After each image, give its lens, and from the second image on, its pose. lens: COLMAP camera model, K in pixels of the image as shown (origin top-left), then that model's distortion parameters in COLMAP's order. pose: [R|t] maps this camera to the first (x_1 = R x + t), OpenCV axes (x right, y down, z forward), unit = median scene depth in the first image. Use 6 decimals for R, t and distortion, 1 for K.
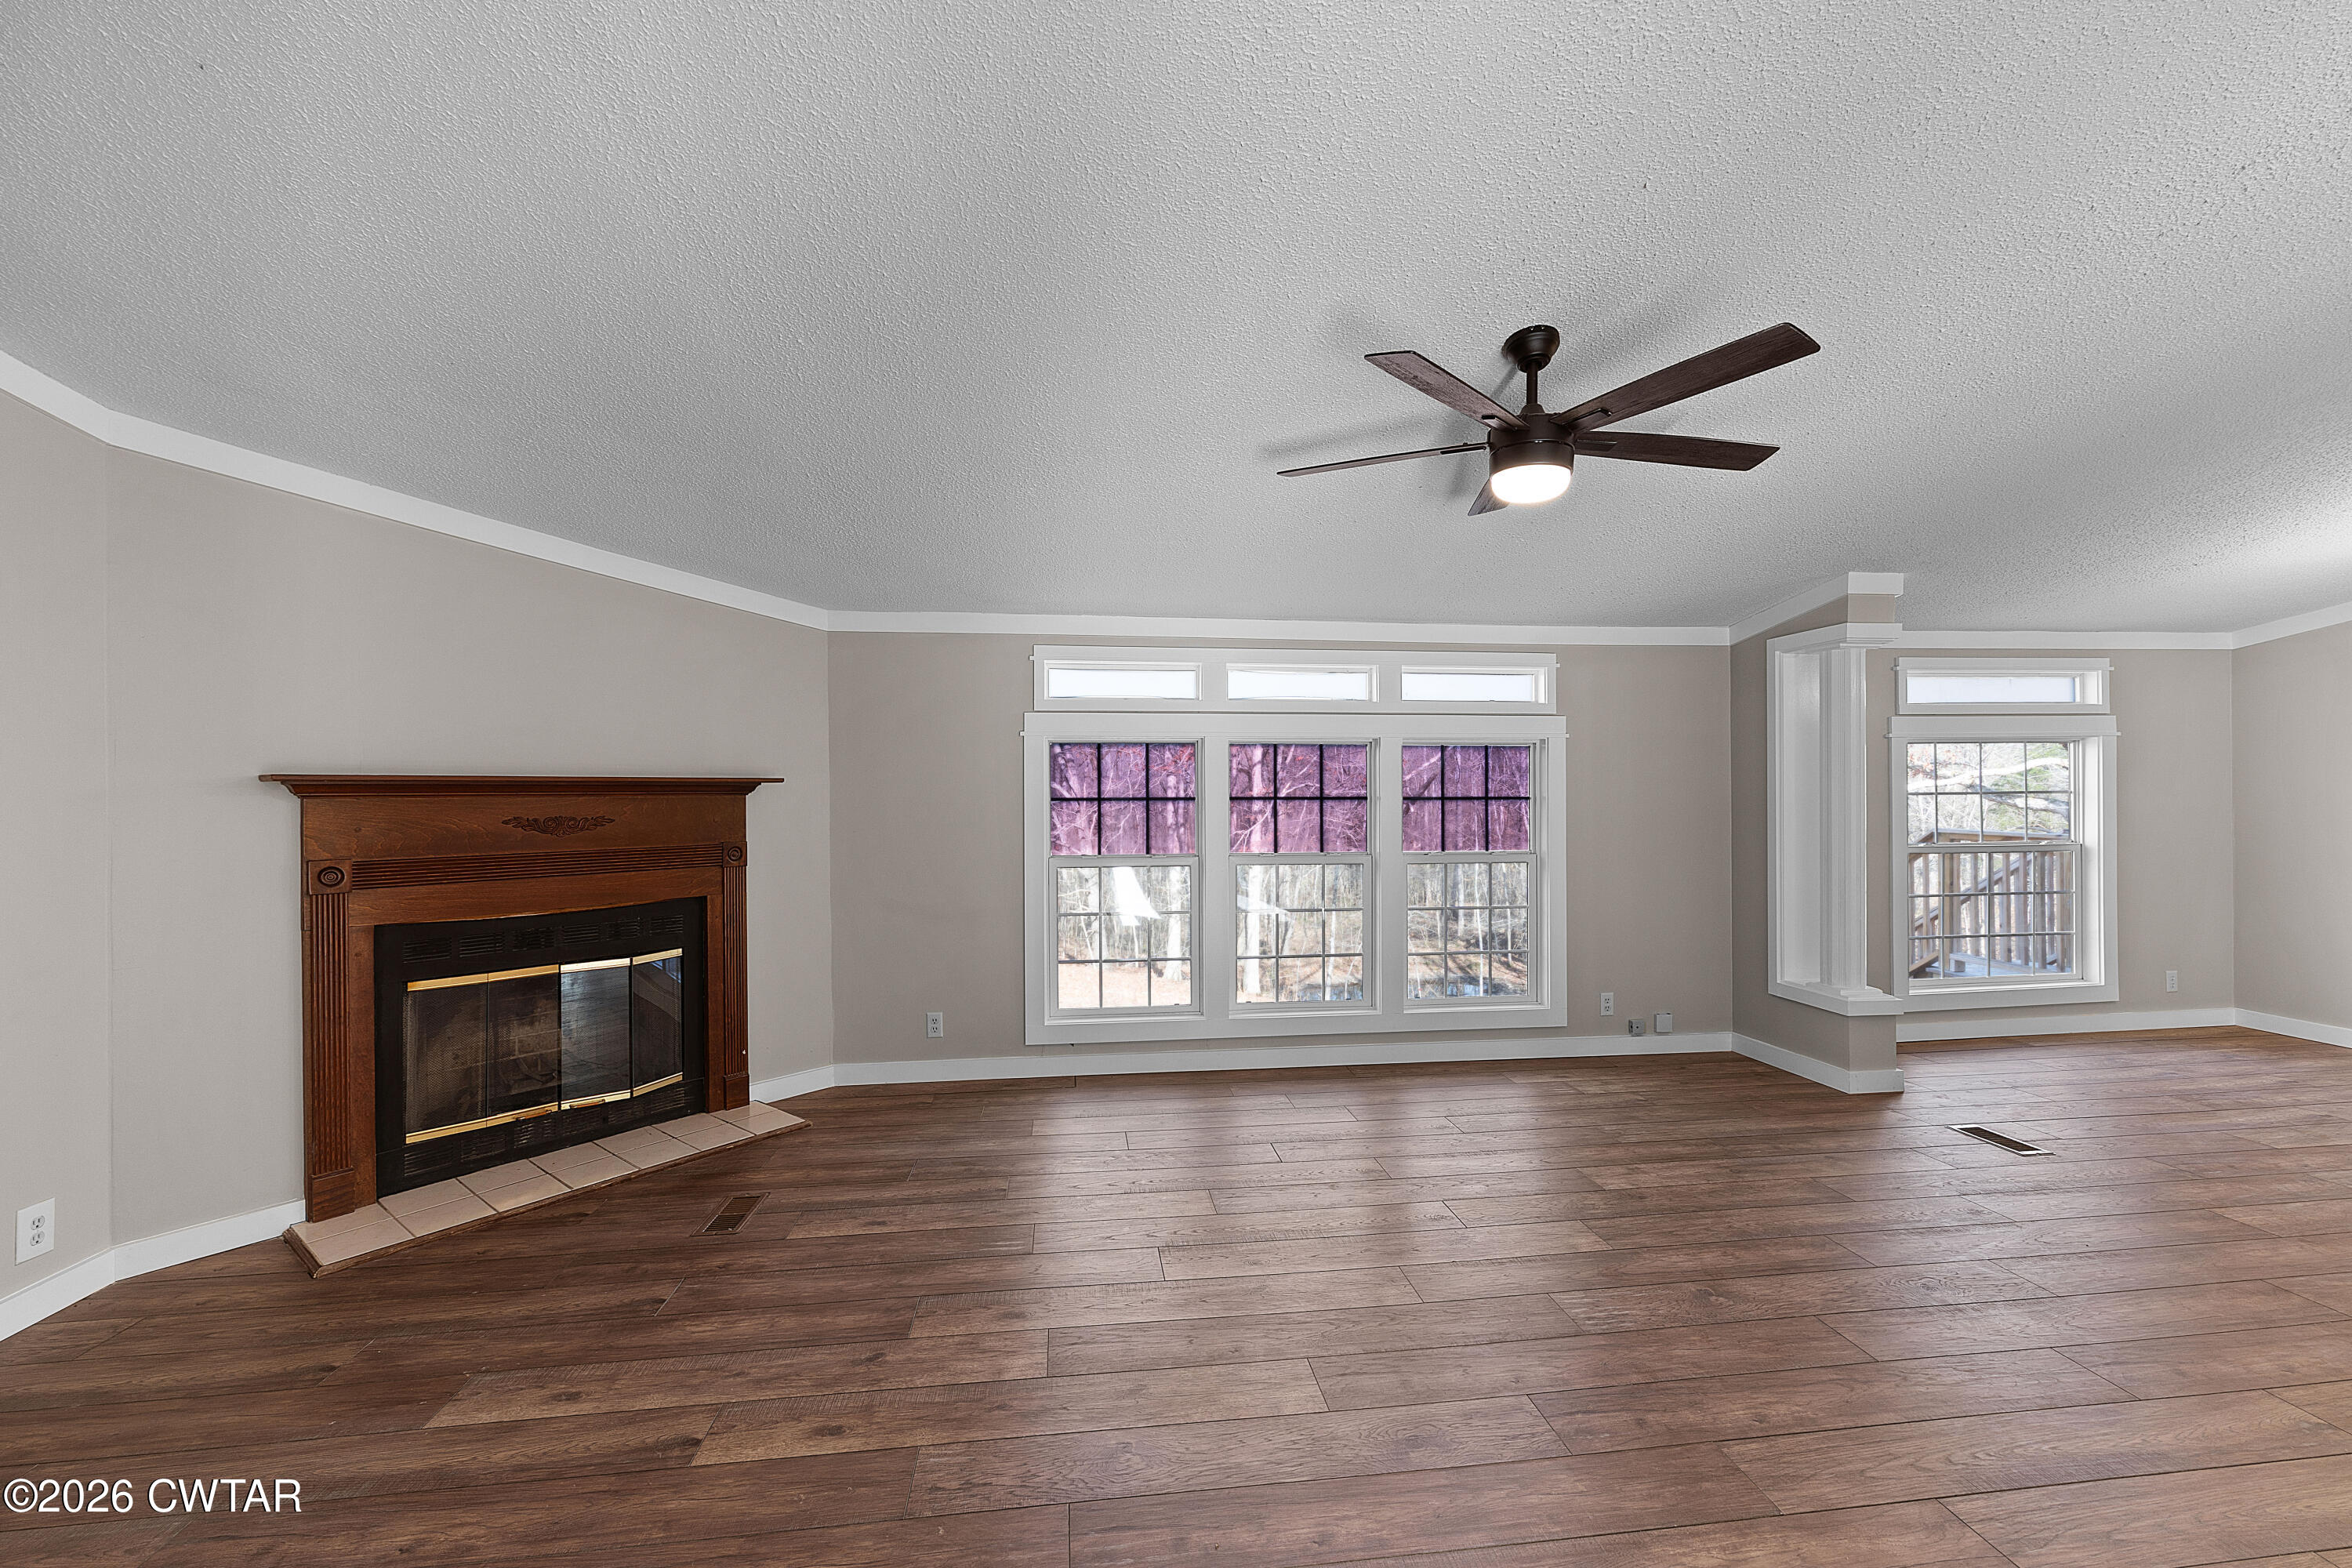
lens RADIAL K [[968.6, 0, 1181.3], [0, 968.6, 786.4], [0, 0, 1]] dist [0.001796, 0.000578]
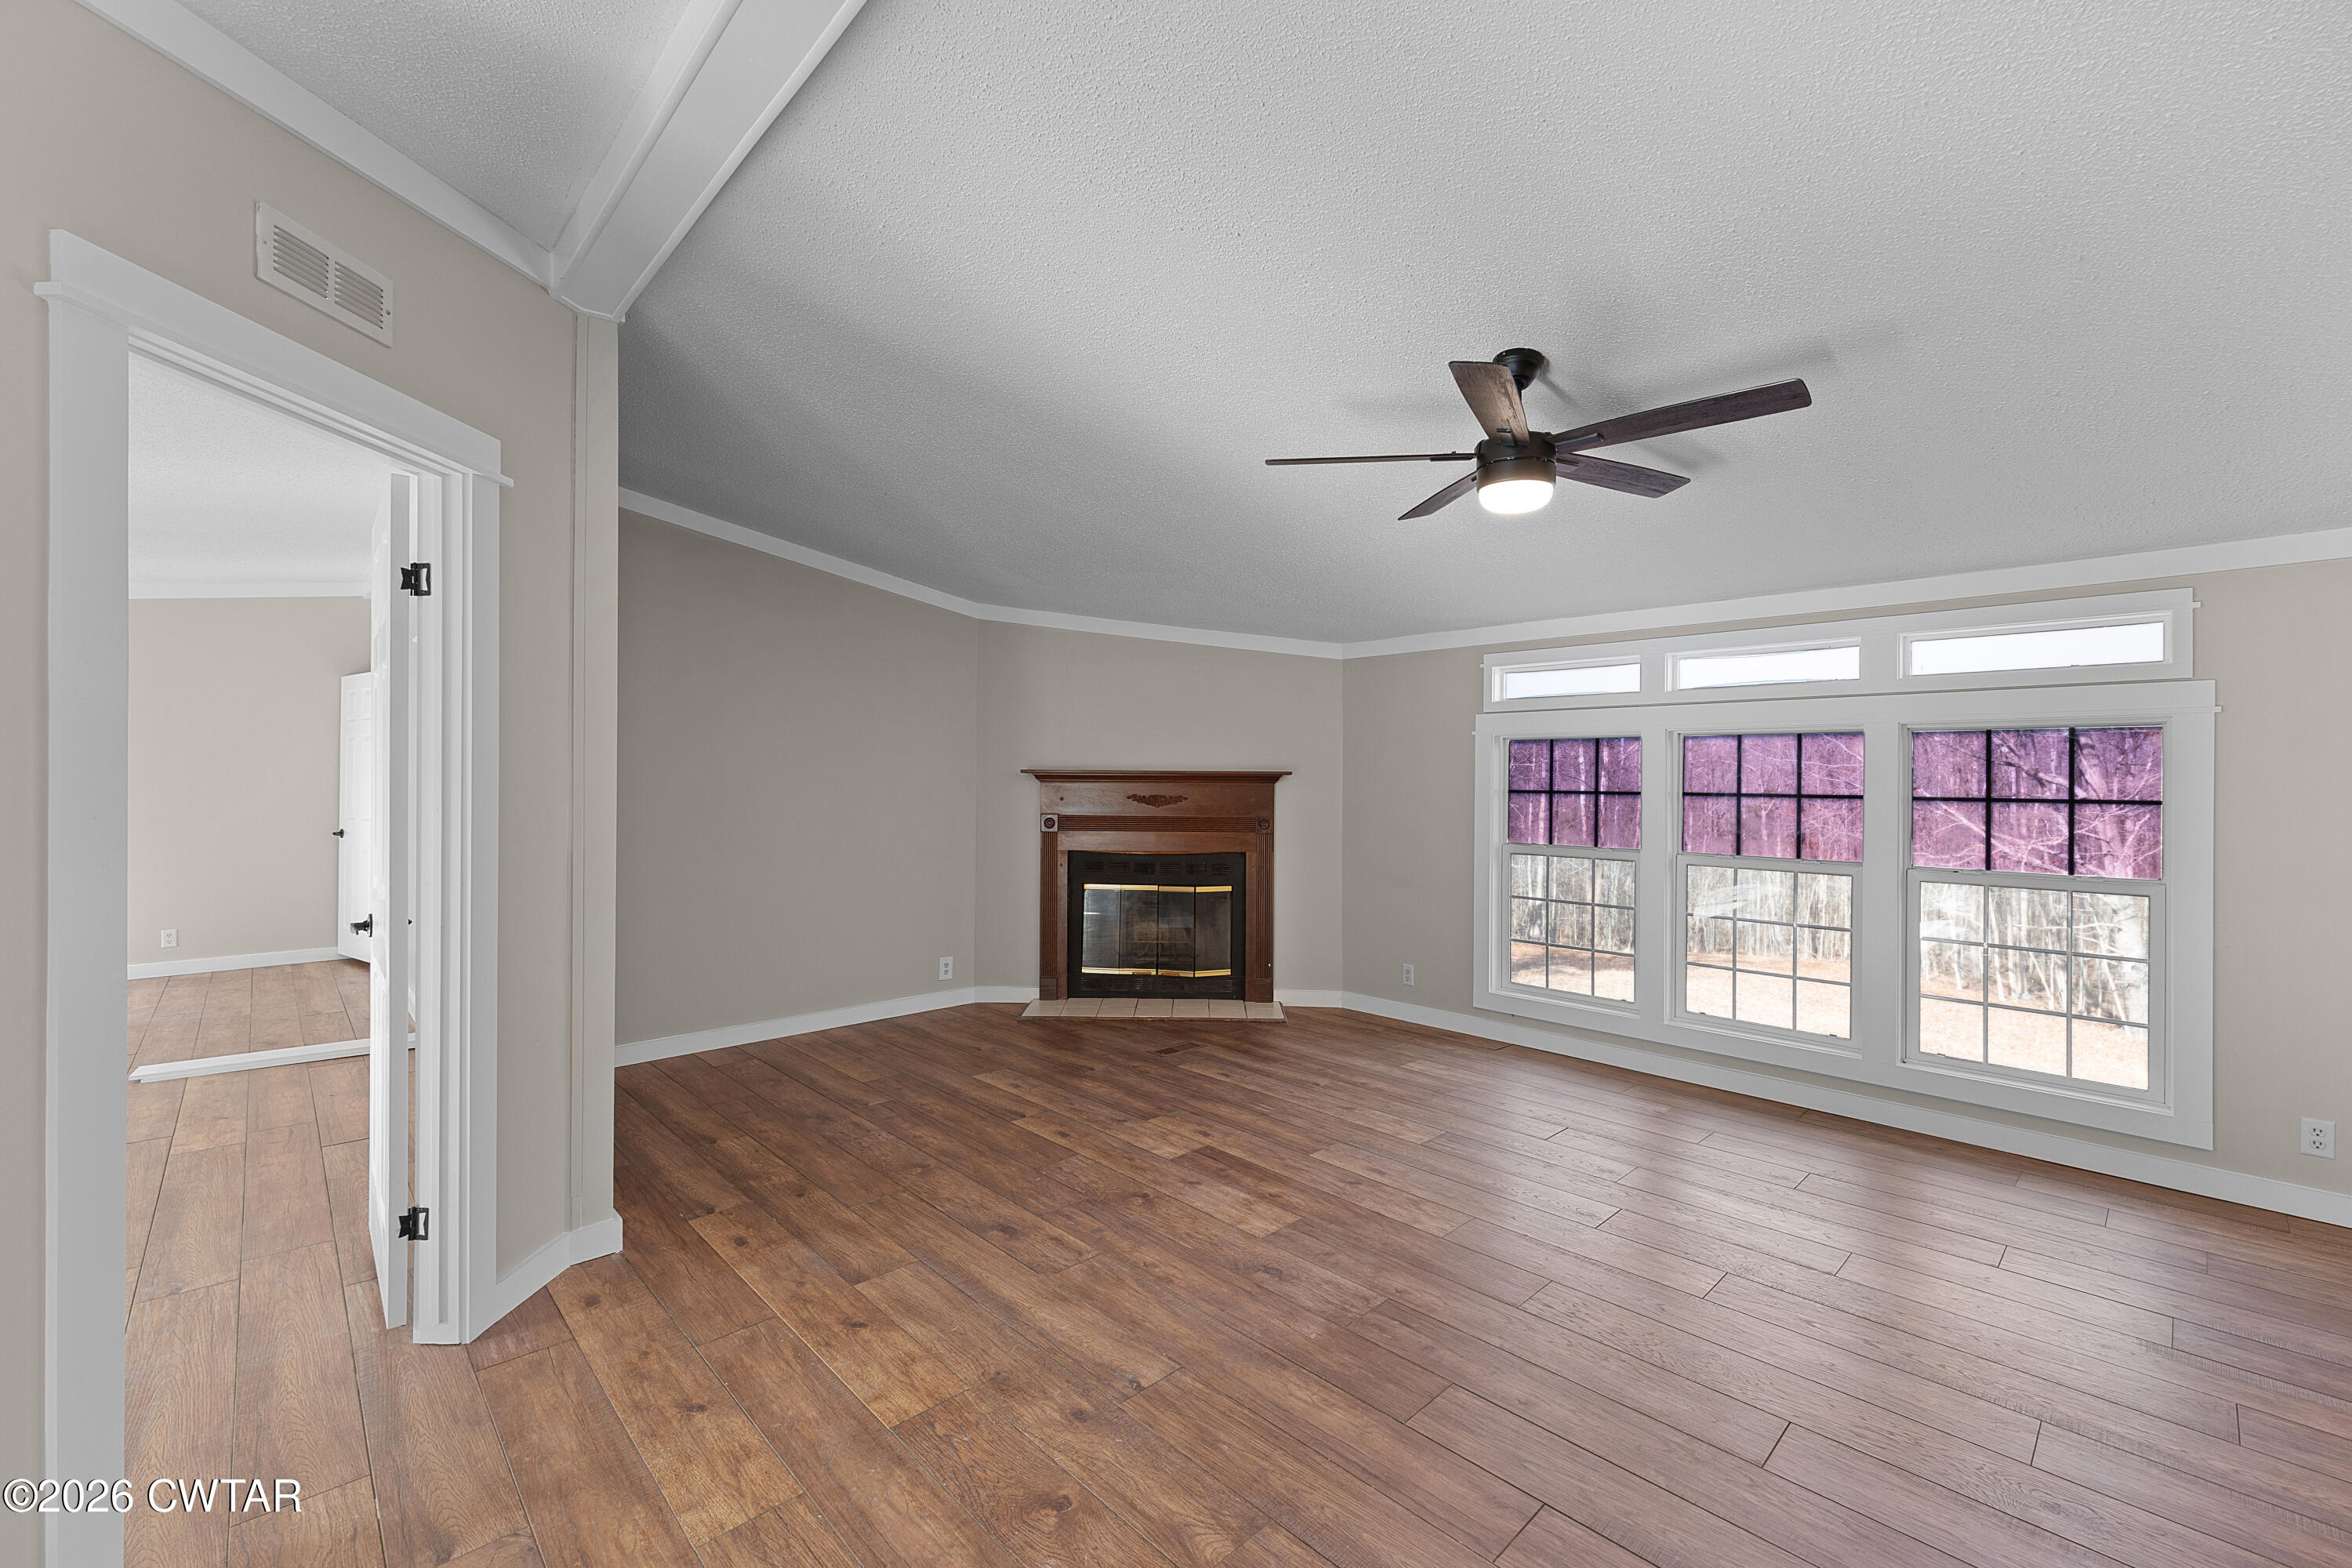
lens RADIAL K [[968.6, 0, 1191.8], [0, 968.6, 786.6], [0, 0, 1]] dist [0.001796, 0.000578]
pose [[0.601355, 0.013687, -0.798864, 0.583968], [-0.008931, 0.999906, 0.010408, -0.000658], [0.798932, 0.000875, 0.601421, 0.052707]]
